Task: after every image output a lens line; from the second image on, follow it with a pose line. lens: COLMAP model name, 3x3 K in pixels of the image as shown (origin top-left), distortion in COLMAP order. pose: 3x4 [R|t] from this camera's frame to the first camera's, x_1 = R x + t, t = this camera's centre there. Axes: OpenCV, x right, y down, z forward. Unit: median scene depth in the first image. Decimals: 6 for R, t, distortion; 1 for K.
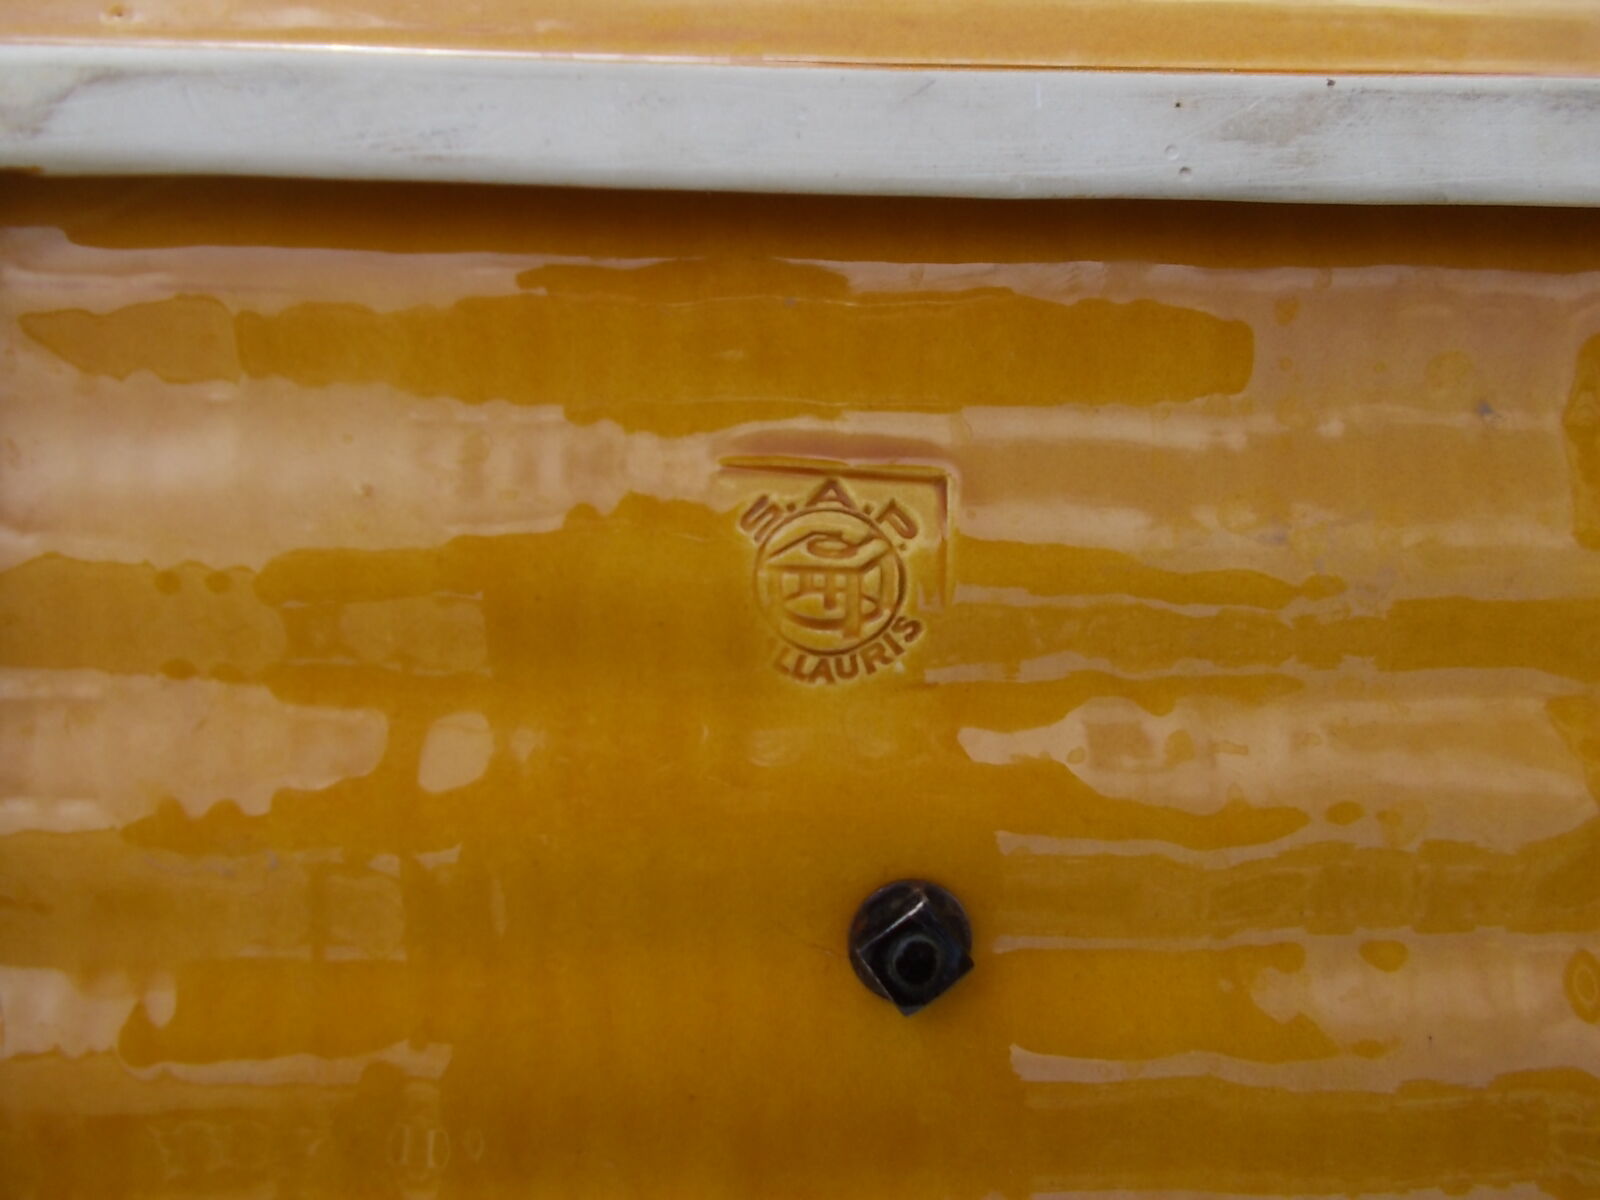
lens RADIAL K [[1205.7, 0, 796.5], [0, 1205.7, 608.0], [0, 0, 1]] dist [0.024404, -0.026482]
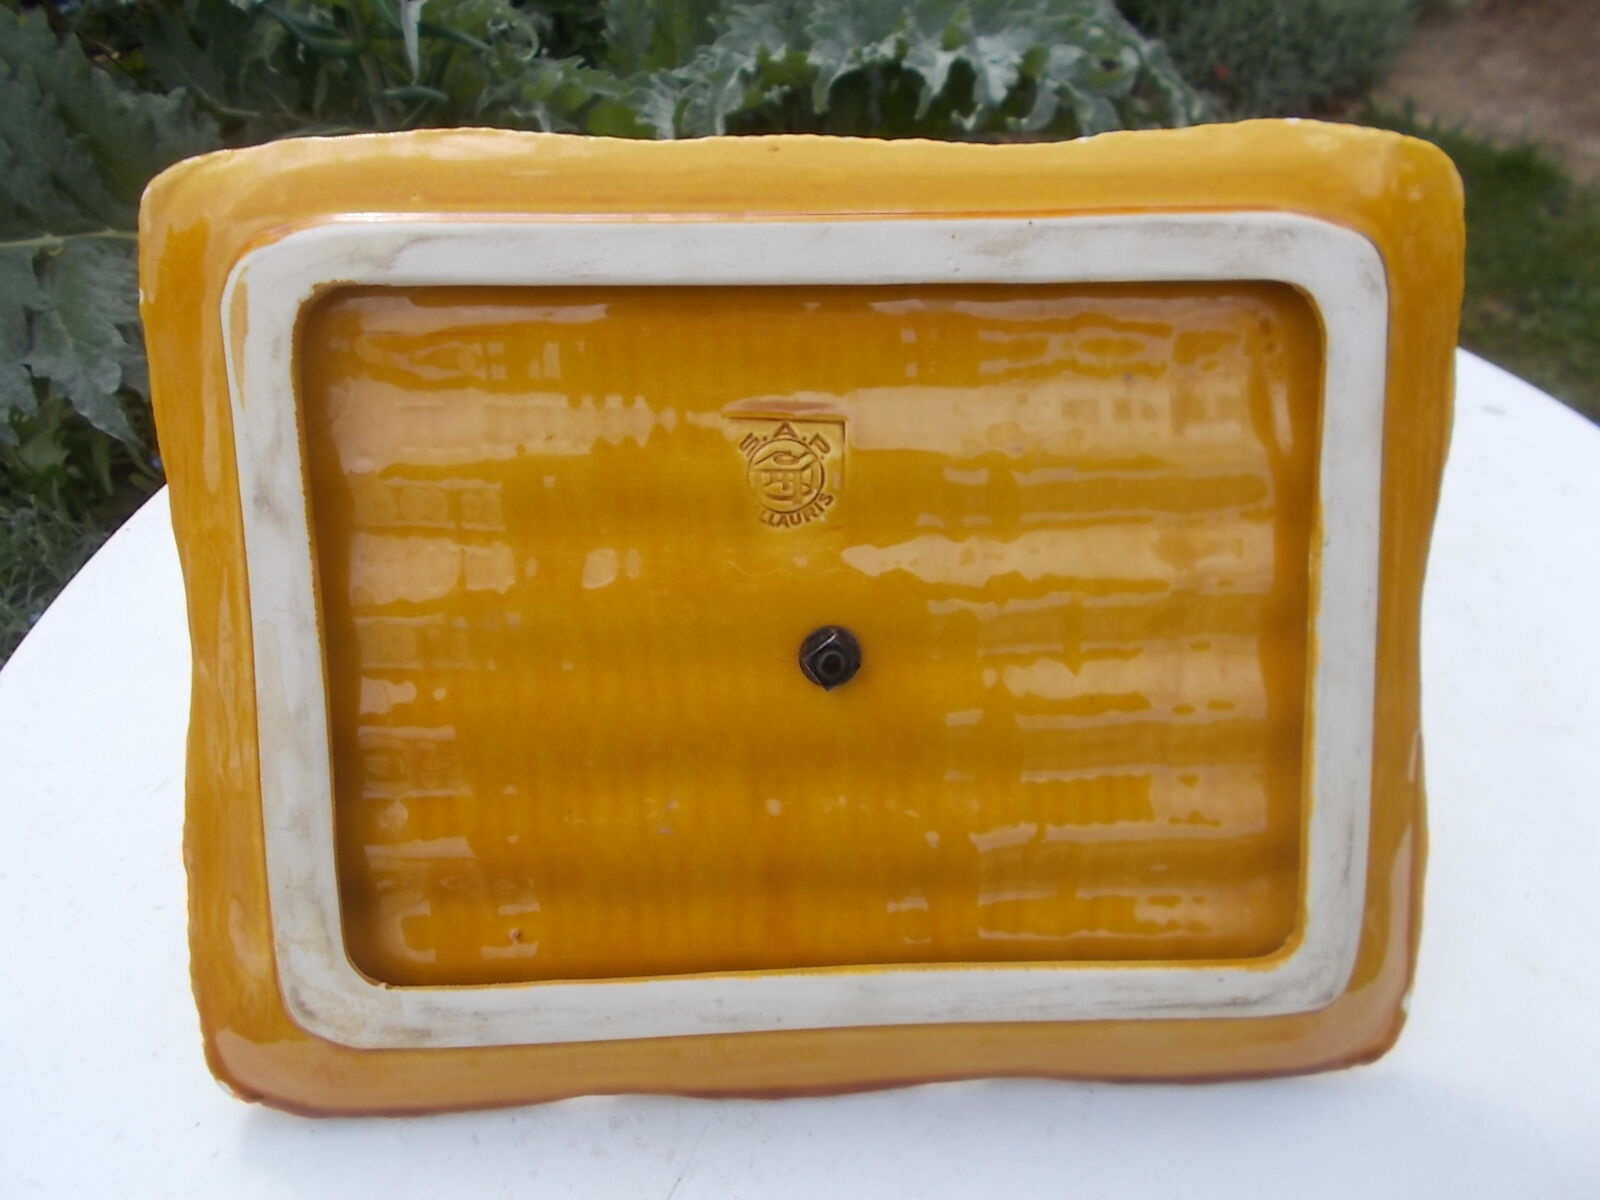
lens RADIAL K [[1205.7, 0, 807.2], [0, 1205.7, 591.7], [0, 0, 1]] dist [0.024404, -0.026482]
pose [[0.999791, -0.019784, 0.005189, 0.048543], [0.018843, 0.989614, 0.142511, -0.114664], [-0.007955, -0.142383, 0.989780, -0.964420]]
